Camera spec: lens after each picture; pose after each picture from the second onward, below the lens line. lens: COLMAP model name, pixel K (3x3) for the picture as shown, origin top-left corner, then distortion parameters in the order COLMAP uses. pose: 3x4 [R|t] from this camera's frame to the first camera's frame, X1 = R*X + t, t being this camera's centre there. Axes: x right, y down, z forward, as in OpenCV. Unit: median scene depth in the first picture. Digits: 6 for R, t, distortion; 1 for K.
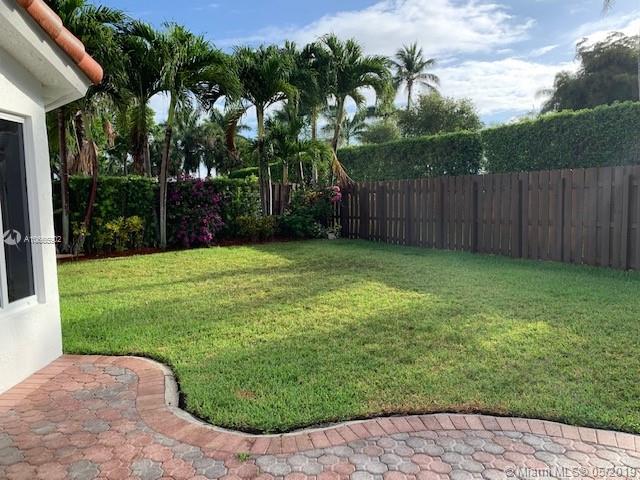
lens RADIAL K [[488.2, 0, 318.5], [0, 488.2, 241.9], [0, 0, 1]] dist [0.036094, -0.060724]
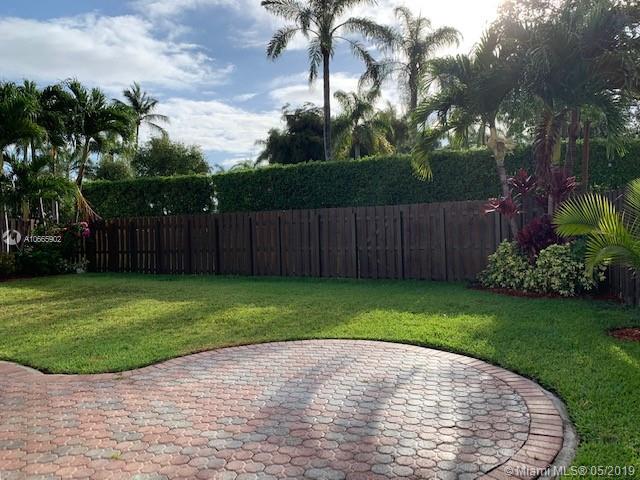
lens RADIAL K [[488.2, 0, 313.8], [0, 488.2, 243.0], [0, 0, 1]] dist [0.036094, -0.060724]
pose [[0.861253, -0.019598, 0.507798, -0.071924], [0.057189, 0.996646, -0.058532, 0.018660], [-0.504948, 0.079452, 0.859485, -0.140409]]
